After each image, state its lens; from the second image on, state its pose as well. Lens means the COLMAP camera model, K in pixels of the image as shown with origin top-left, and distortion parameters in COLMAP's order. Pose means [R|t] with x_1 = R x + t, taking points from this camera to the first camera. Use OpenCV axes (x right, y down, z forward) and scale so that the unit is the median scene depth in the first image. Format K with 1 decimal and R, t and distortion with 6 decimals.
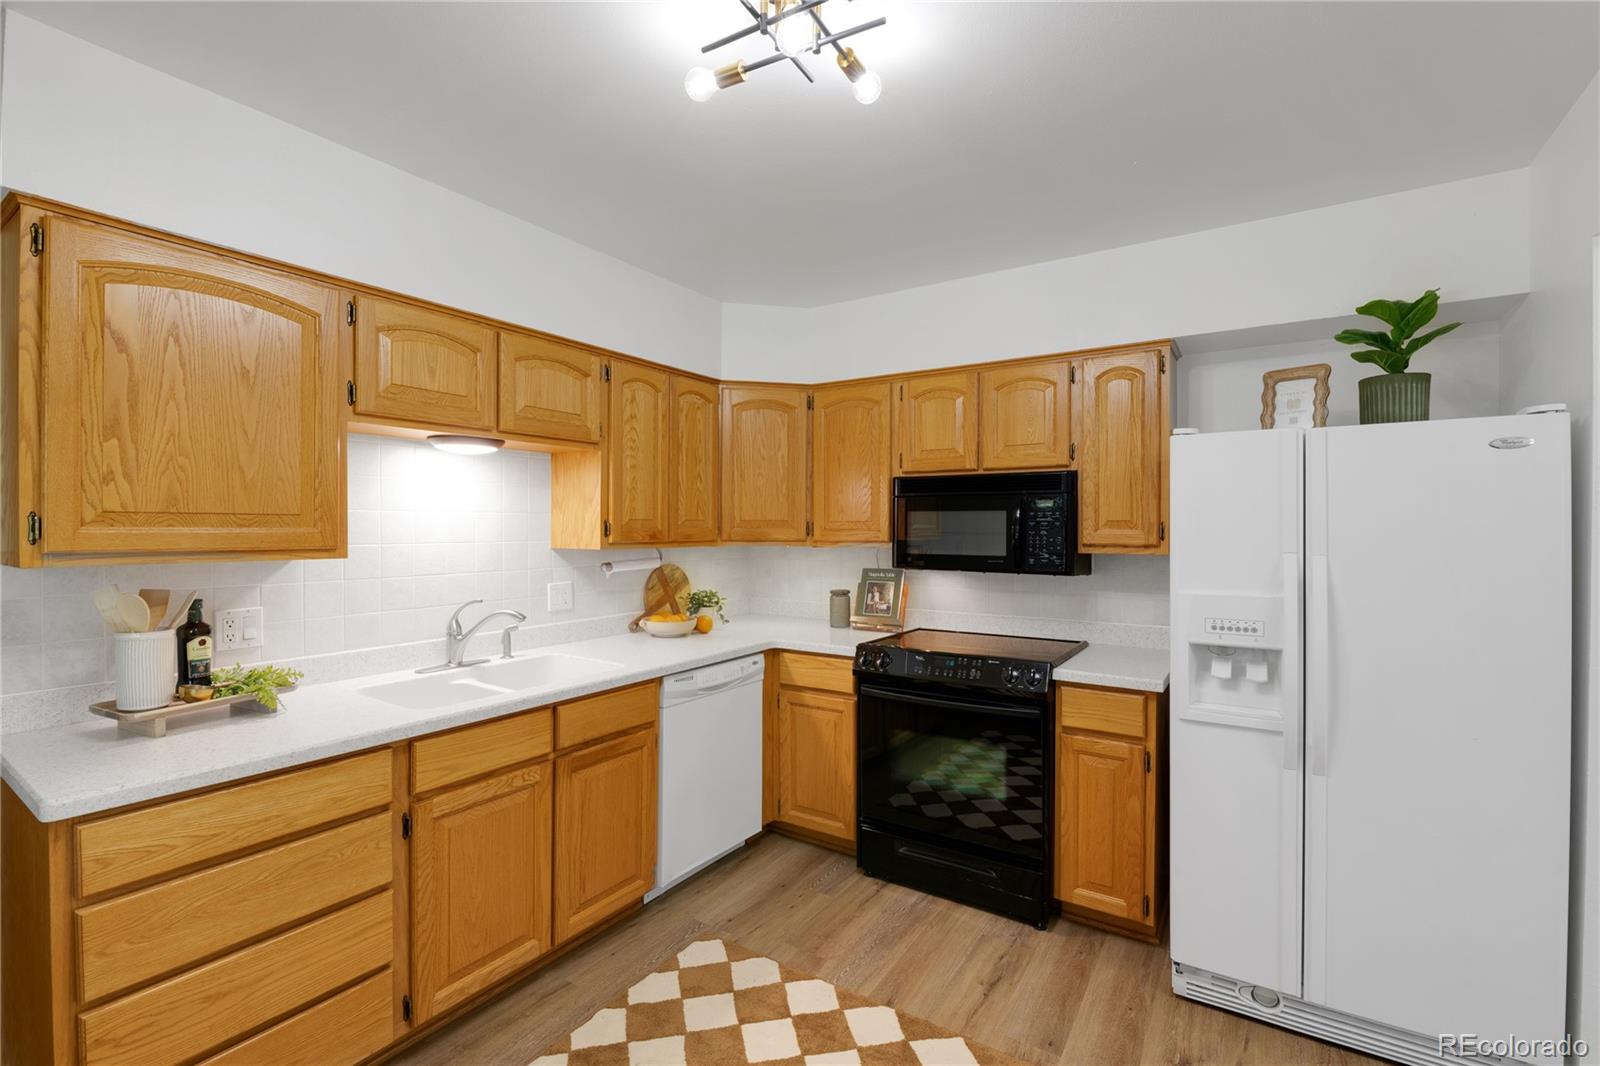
lens RADIAL K [[696.7, 0, 803.7], [0, 696.7, 528.7], [0, 0, 1]] dist [-0.002516, -0.007556]
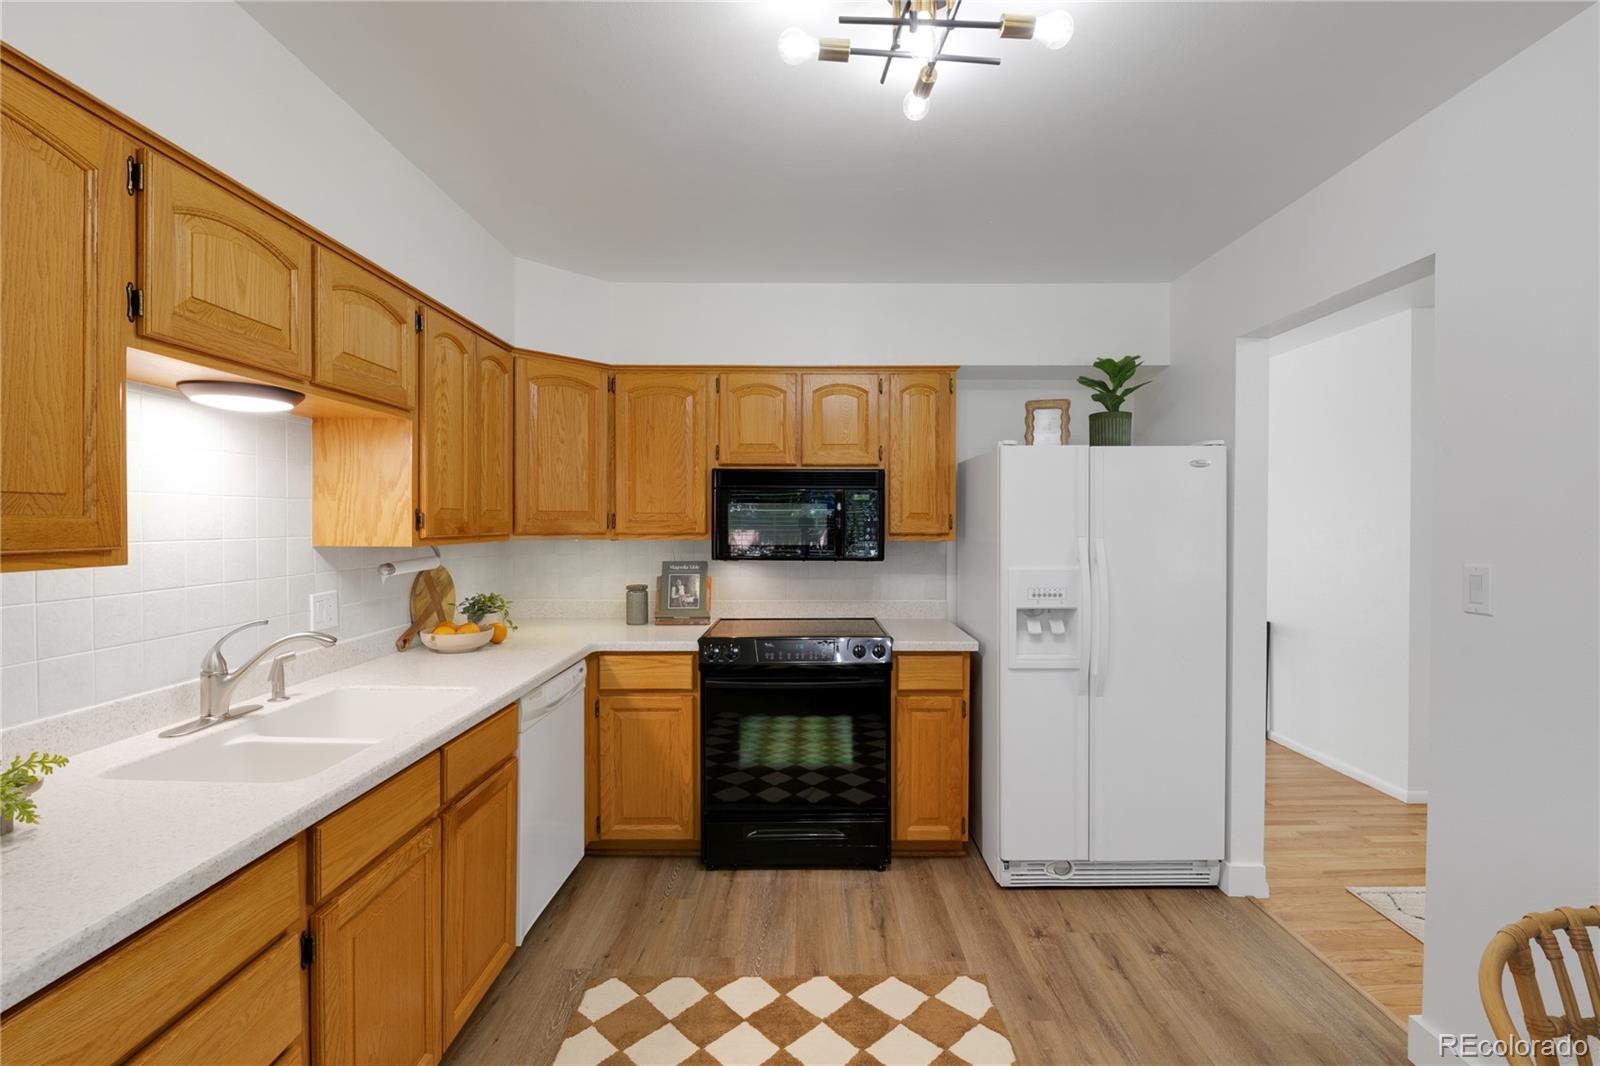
lens RADIAL K [[696.7, 0, 803.7], [0, 696.7, 528.7], [0, 0, 1]] dist [-0.002516, -0.007556]
pose [[0.837863, -0.006706, 0.545839, -0.393112], [0.002083, 0.999957, 0.009088, 0.004218], [-0.545876, -0.006478, 0.837841, 0.118305]]
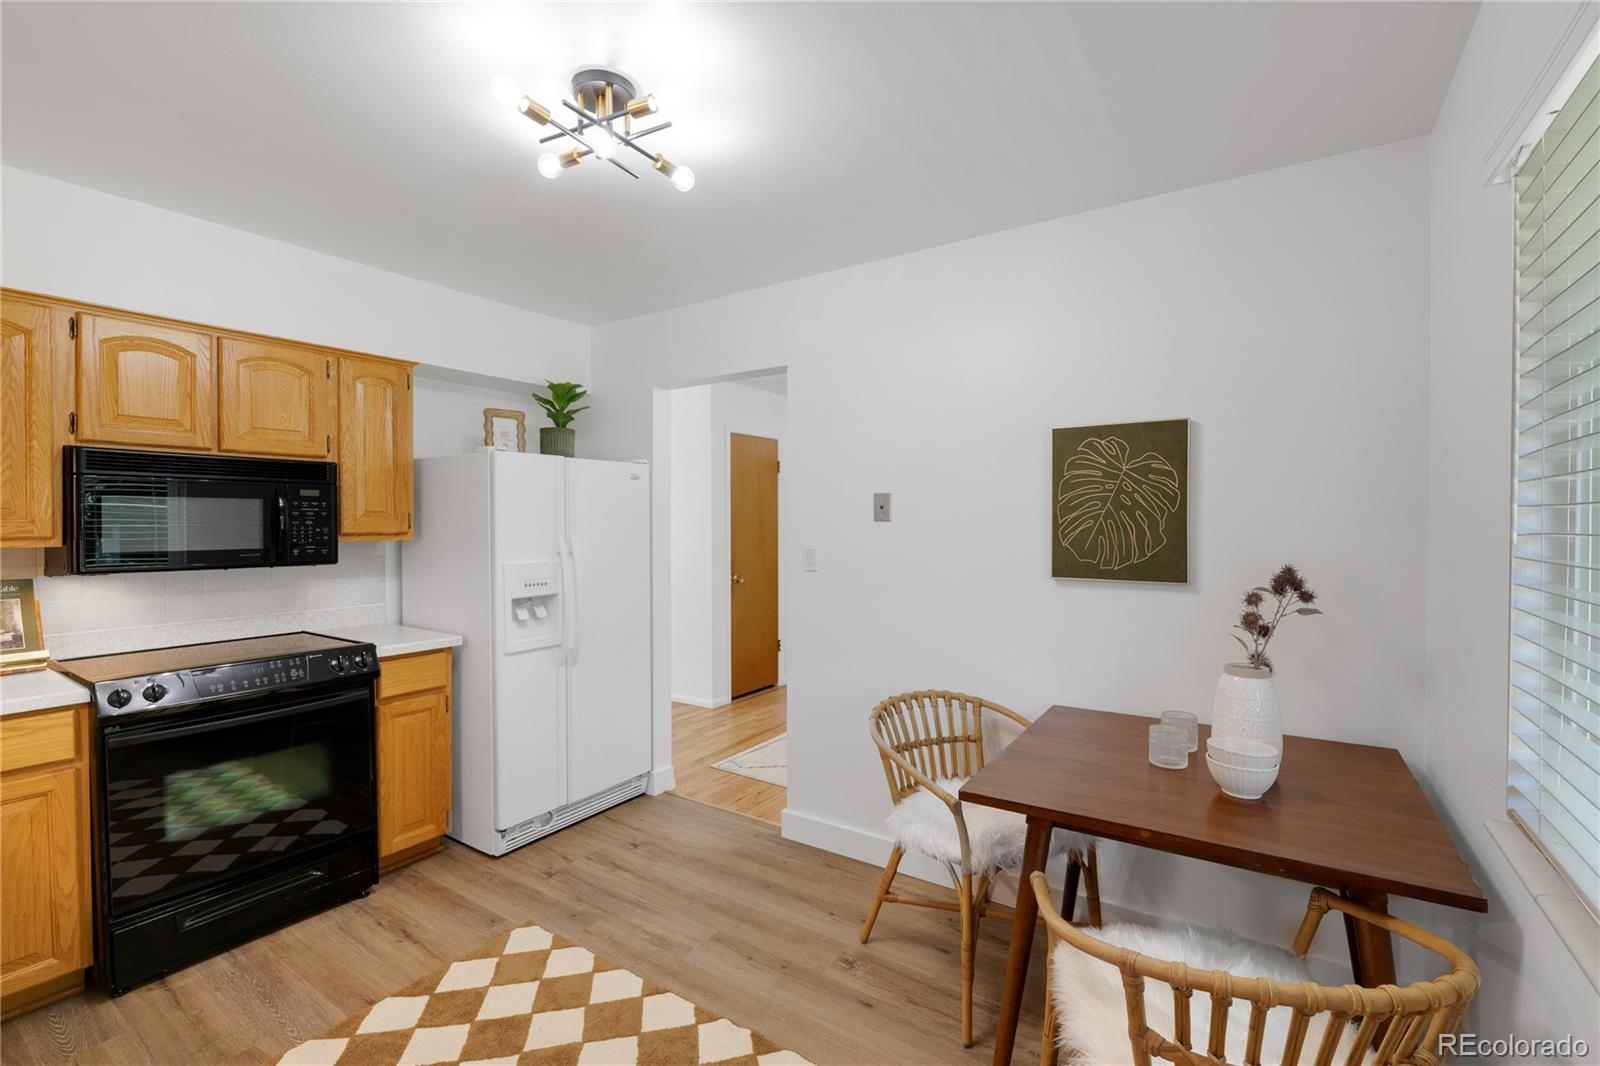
lens RADIAL K [[696.7, 0, 803.7], [0, 696.7, 528.7], [0, 0, 1]] dist [-0.002516, -0.007556]
pose [[0.009805, -0.012930, 0.999868, -0.715098], [0.003187, 0.999912, 0.012899, 0.004042], [-0.999947, 0.003060, 0.009845, 0.324556]]
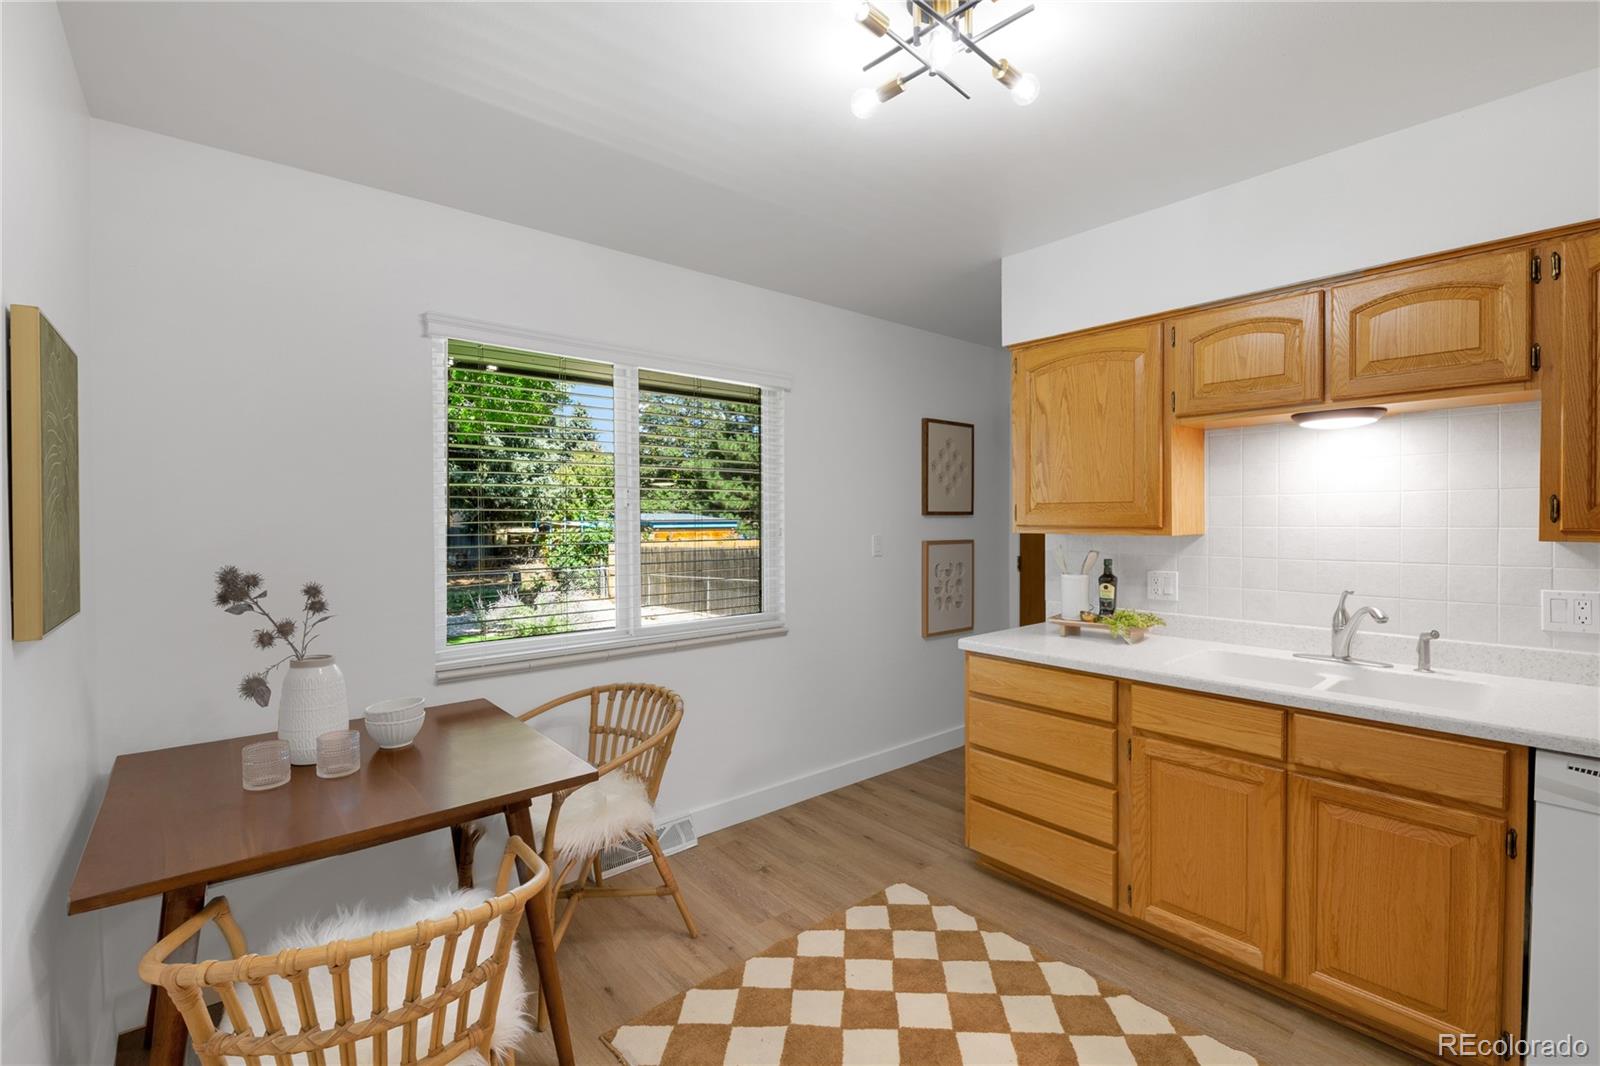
lens RADIAL K [[696.7, 0, 803.7], [0, 696.7, 528.7], [0, 0, 1]] dist [-0.002516, -0.007556]
pose [[-0.281748, 0.010874, -0.959427, 0.584713], [-0.000956, 0.999932, 0.011614, 0.012756], [0.959488, 0.004190, -0.281718, 0.584072]]
